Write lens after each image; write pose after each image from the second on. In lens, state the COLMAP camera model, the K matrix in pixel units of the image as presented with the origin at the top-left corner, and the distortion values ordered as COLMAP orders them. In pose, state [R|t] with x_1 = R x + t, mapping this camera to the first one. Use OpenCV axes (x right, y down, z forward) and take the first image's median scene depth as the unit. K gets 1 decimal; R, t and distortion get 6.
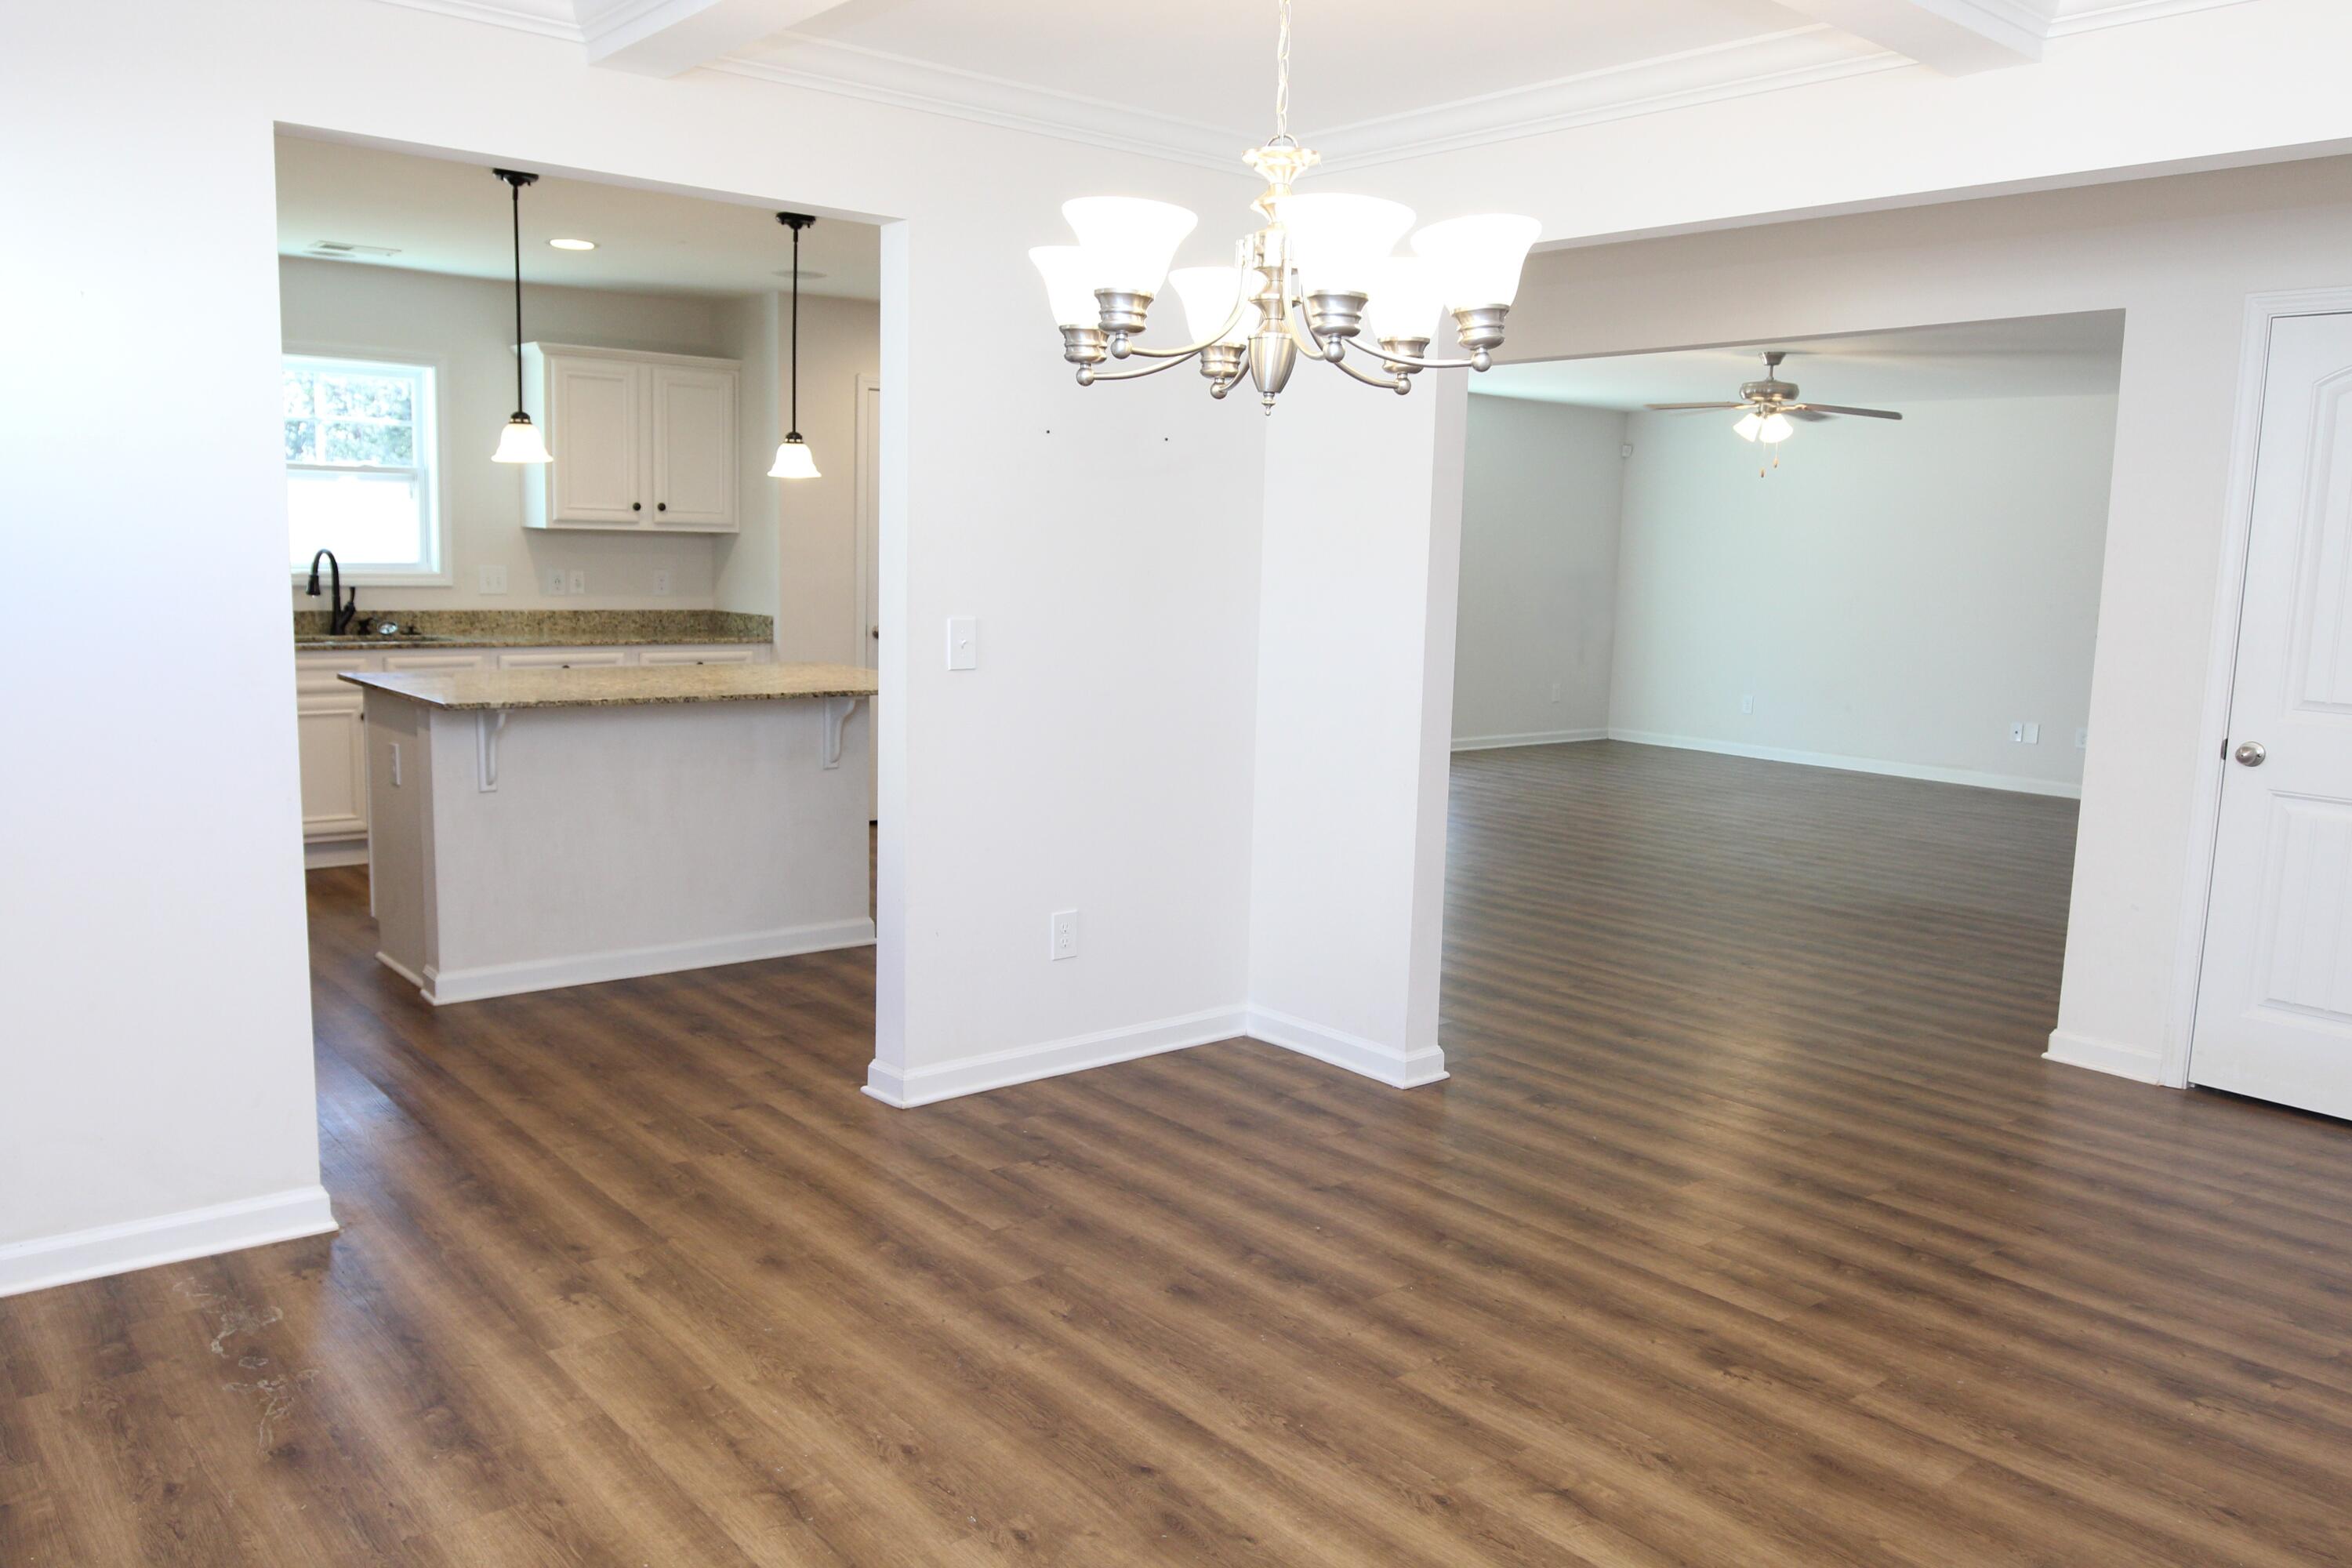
lens RADIAL K [[1743.9, 0, 1177.9], [0, 1743.9, 775.9], [0, 0, 1]] dist [-0.027491, -0.005495]
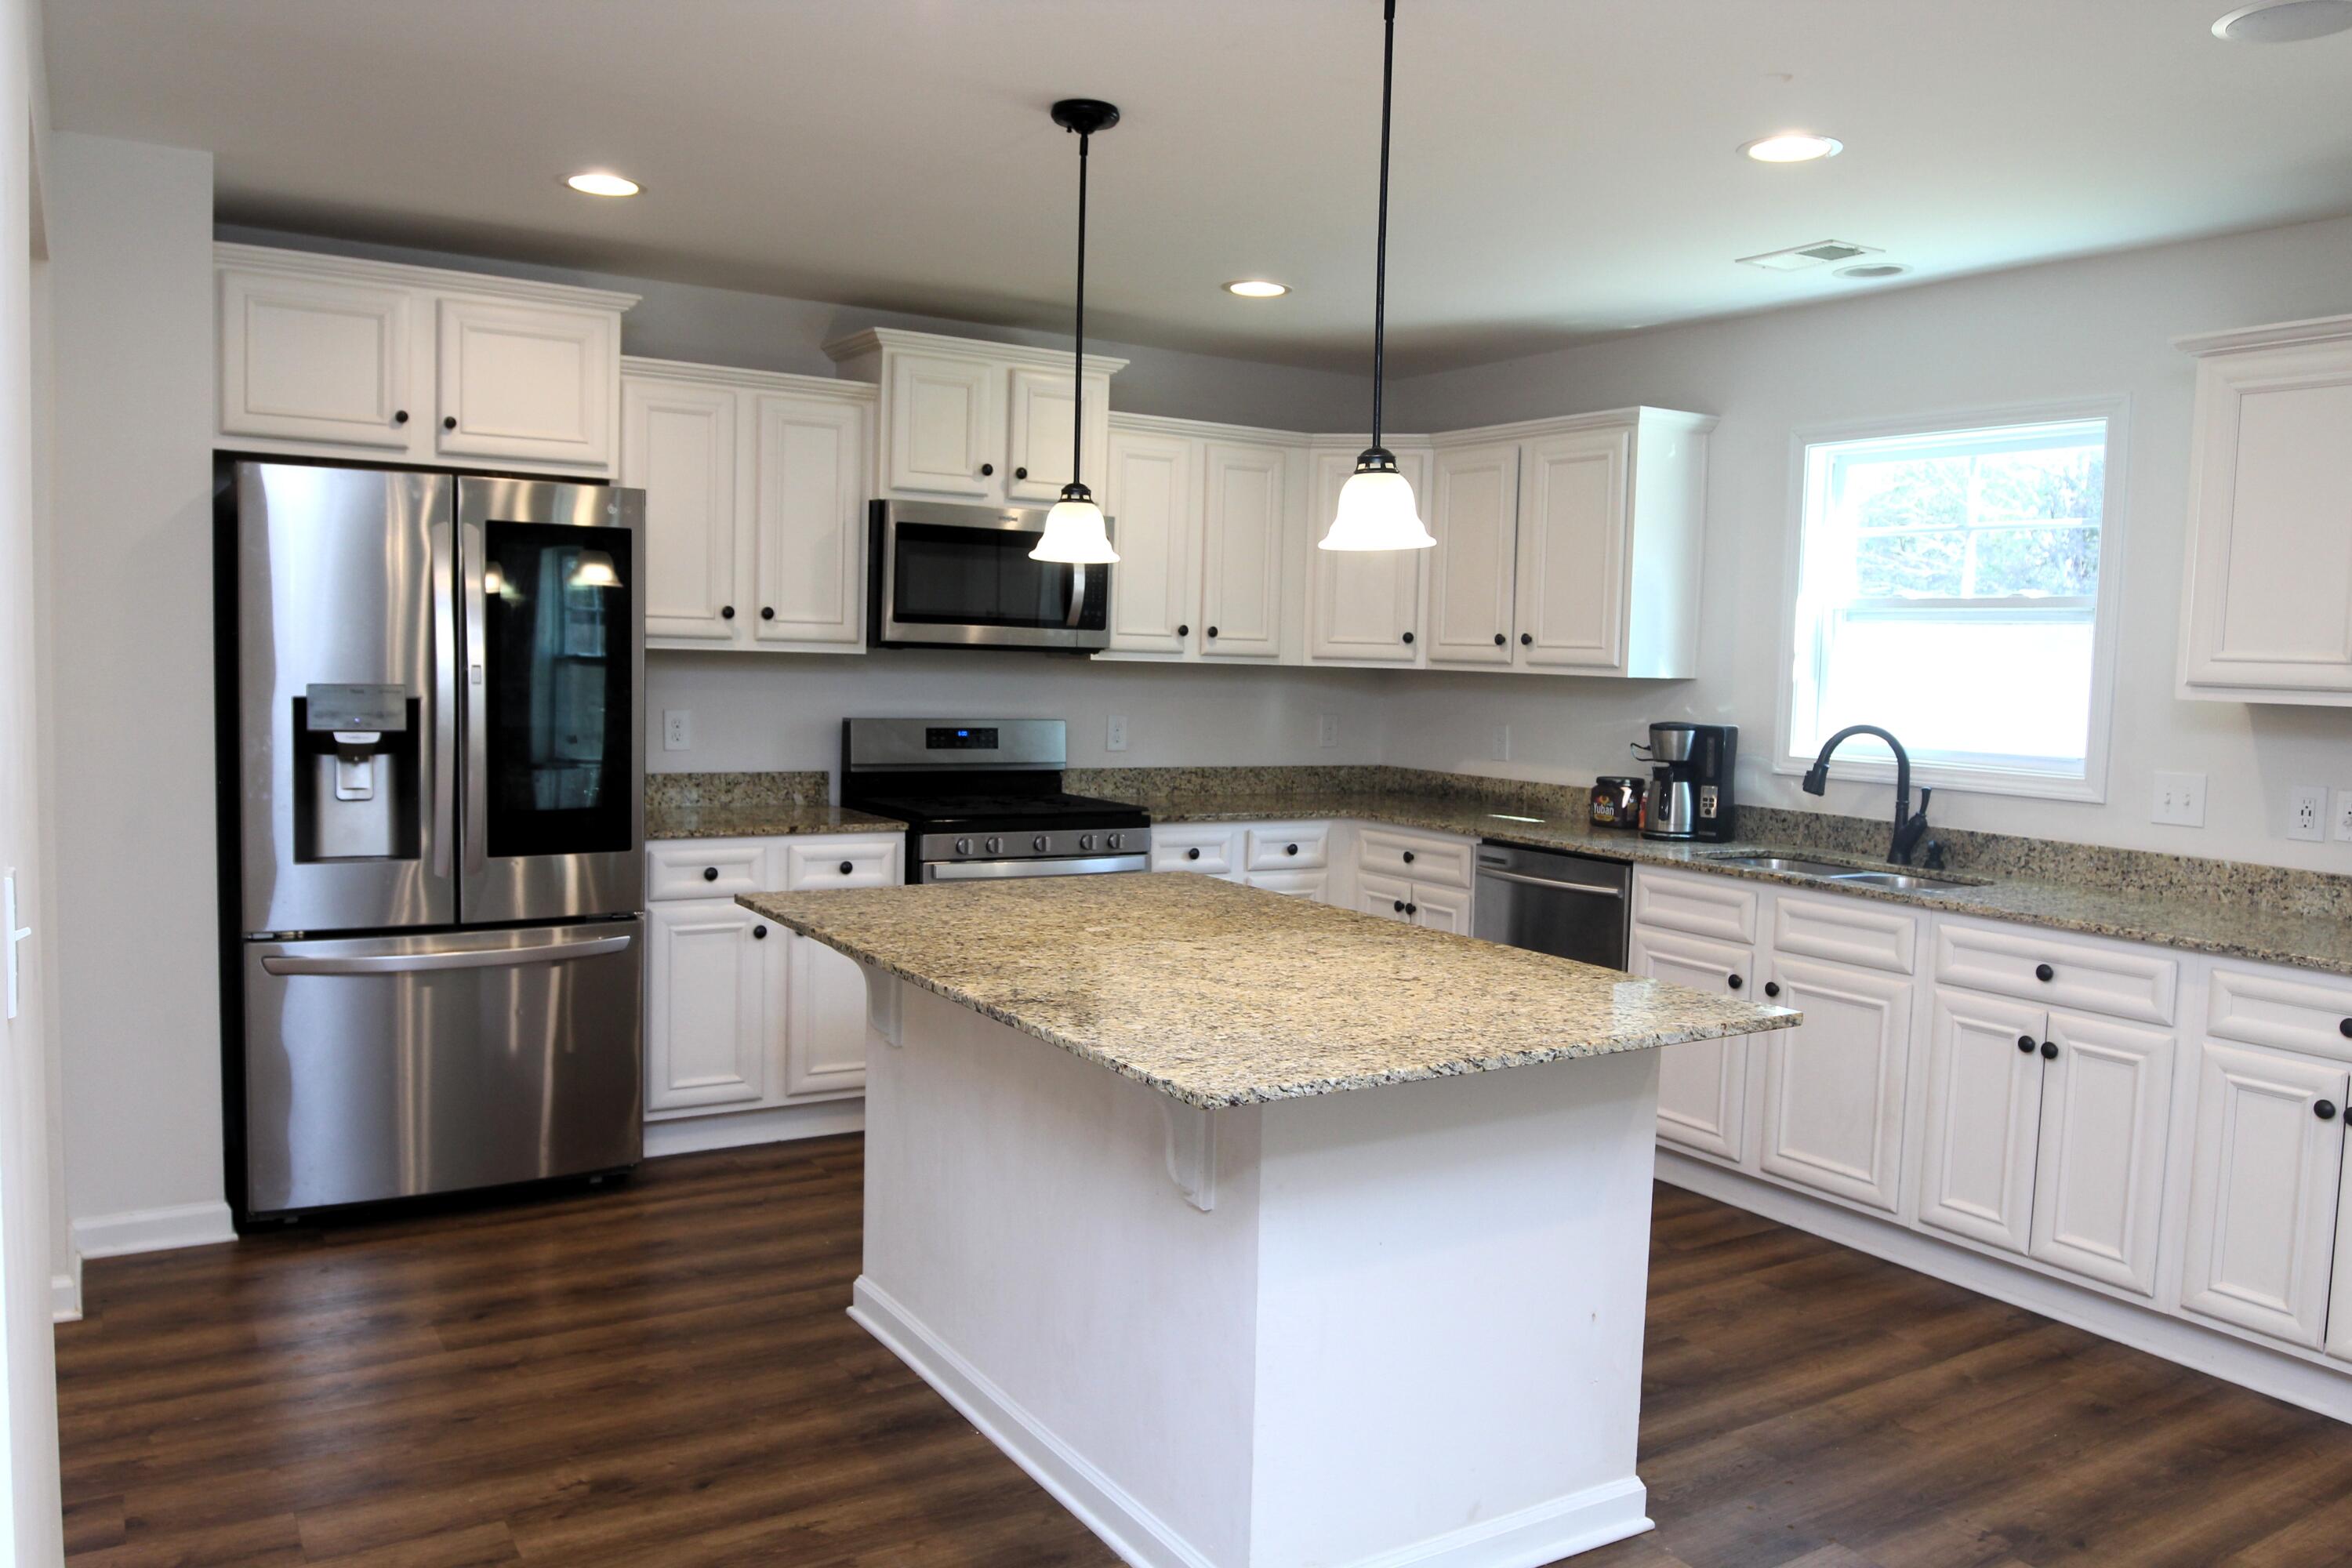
lens RADIAL K [[1743.9, 0, 1176.1], [0, 1743.9, 788.0], [0, 0, 1]] dist [-0.027491, -0.005495]
pose [[-0.135249, 0.046531, -0.989718, 0.308080], [-0.166051, 0.983704, 0.068940, -0.183635], [0.976798, 0.173668, -0.125319, 1.387116]]
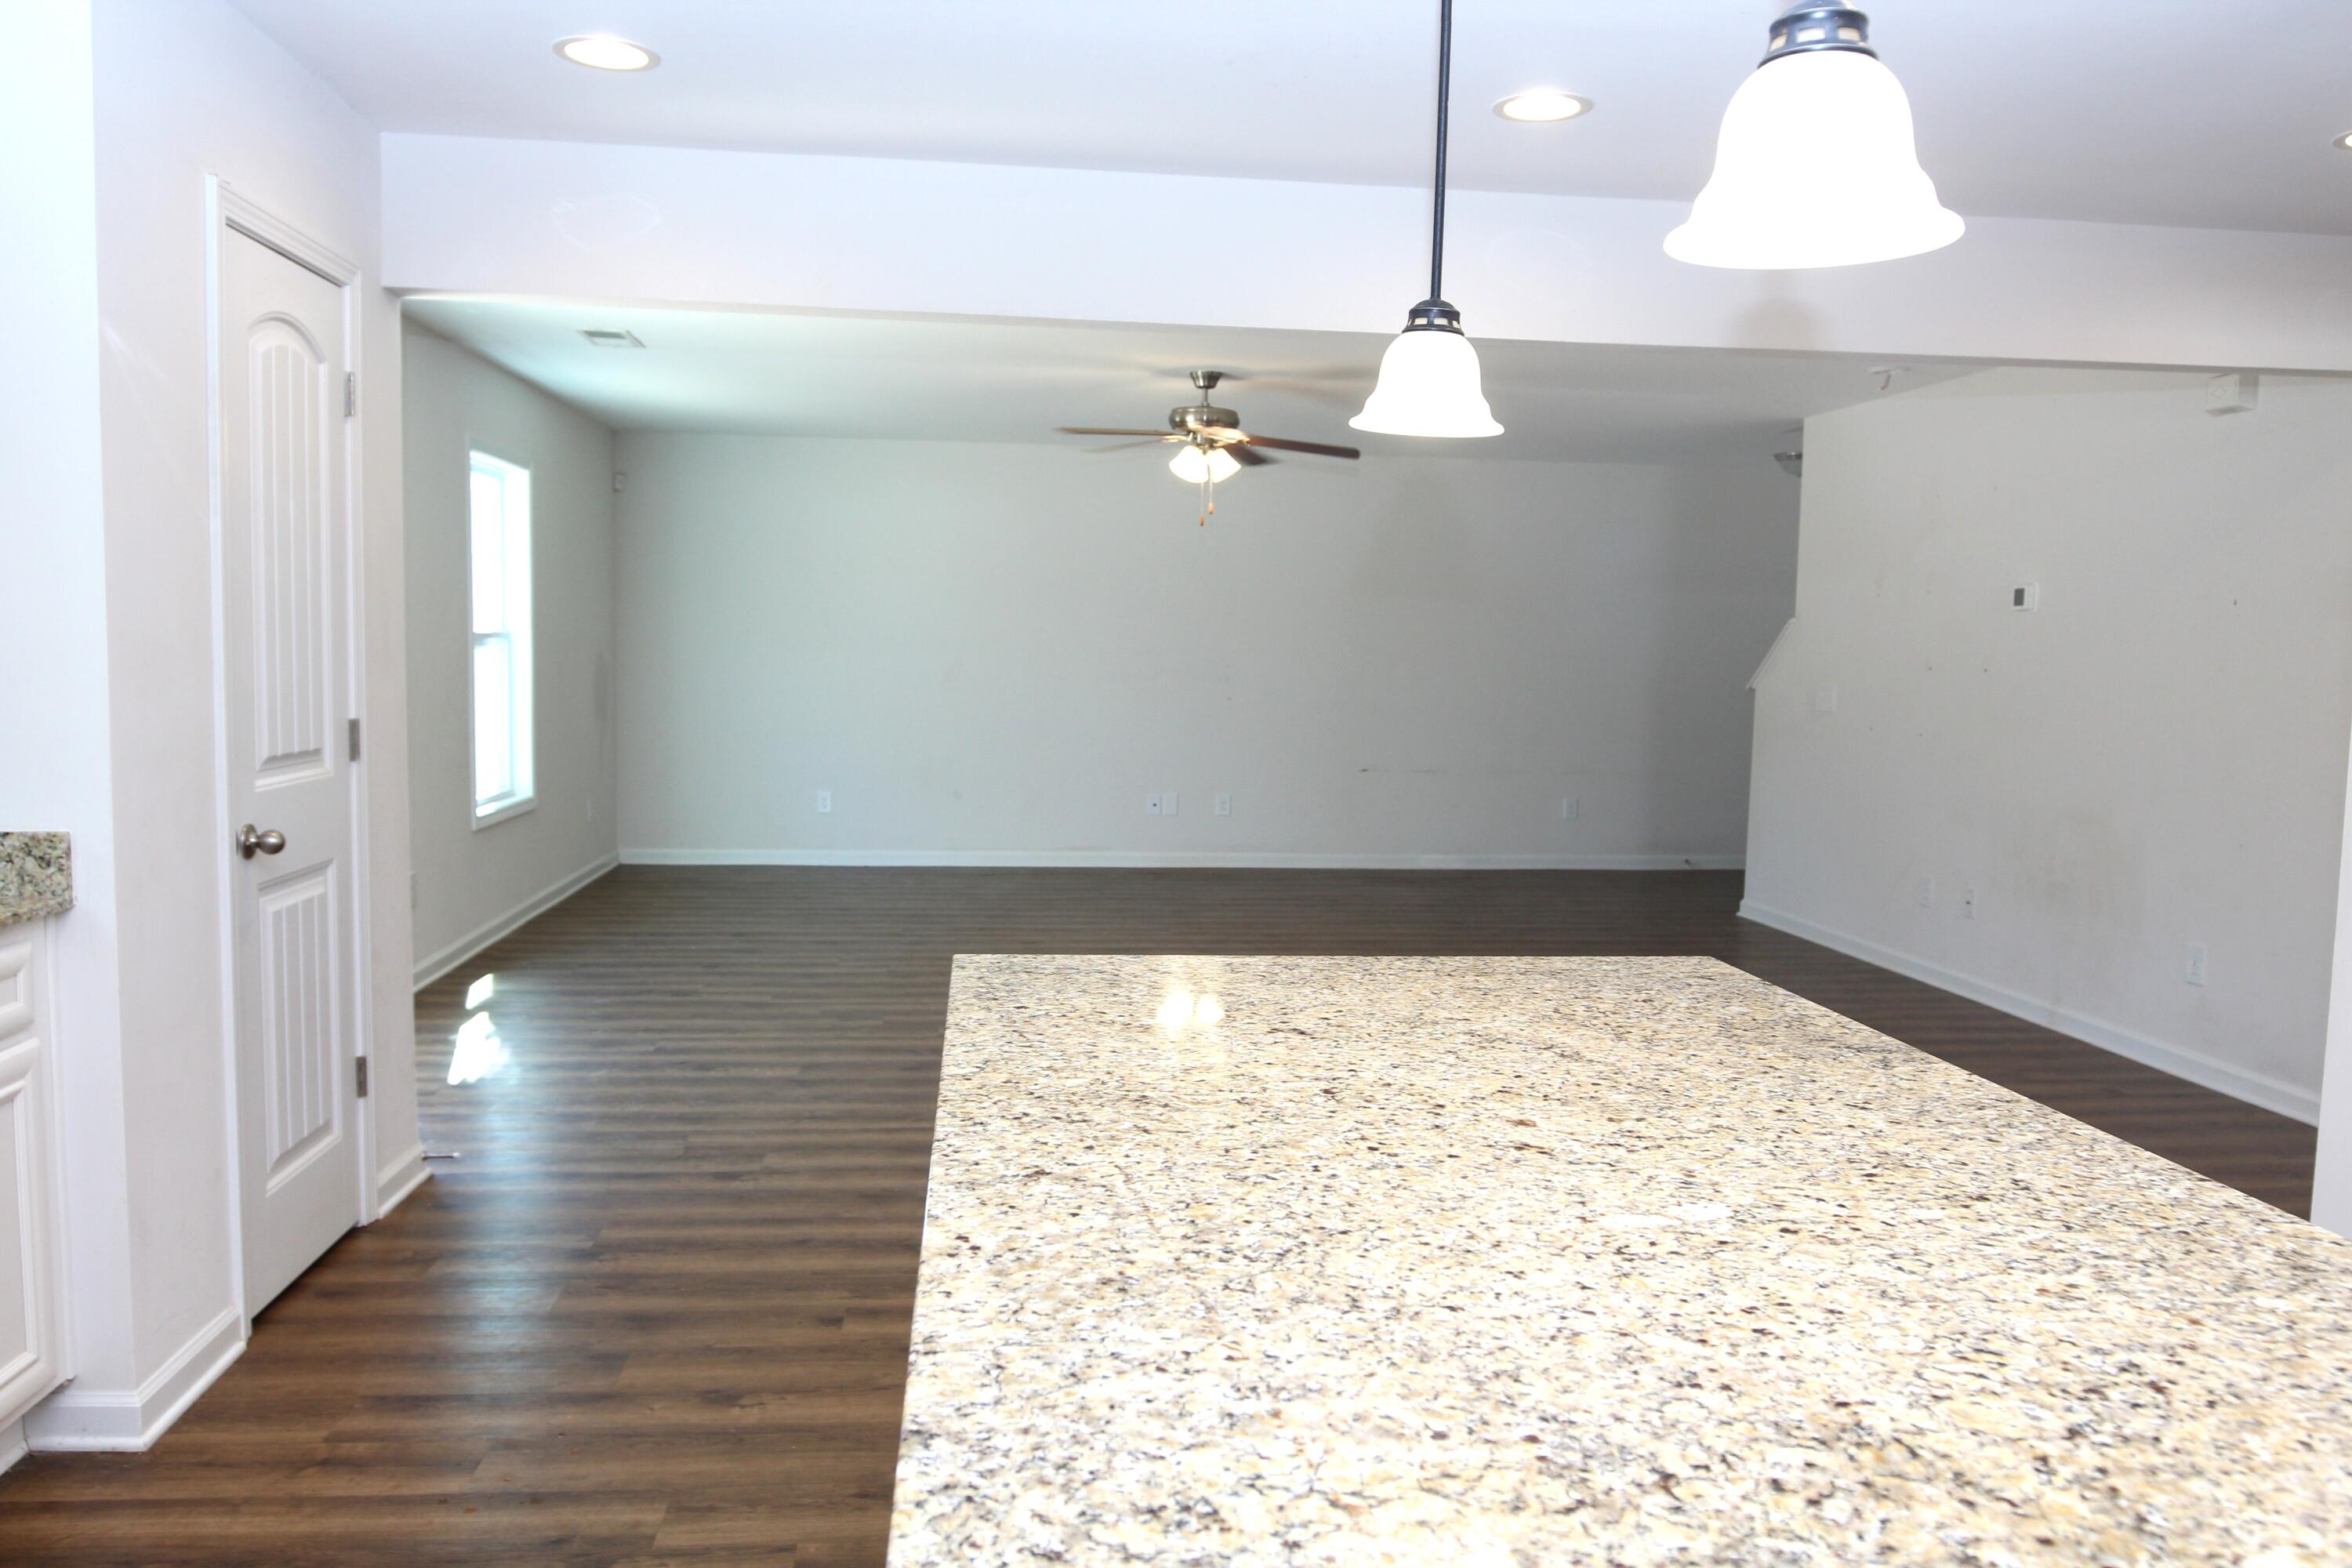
lens RADIAL K [[1743.9, 0, 1165.9], [0, 1743.9, 771.9], [0, 0, 1]] dist [-0.027491, -0.005495]
pose [[0.562302, -0.081668, 0.822889, -0.728534], [0.108143, 0.993828, 0.024736, -0.165388], [-0.819830, 0.075081, 0.567663, 1.165382]]
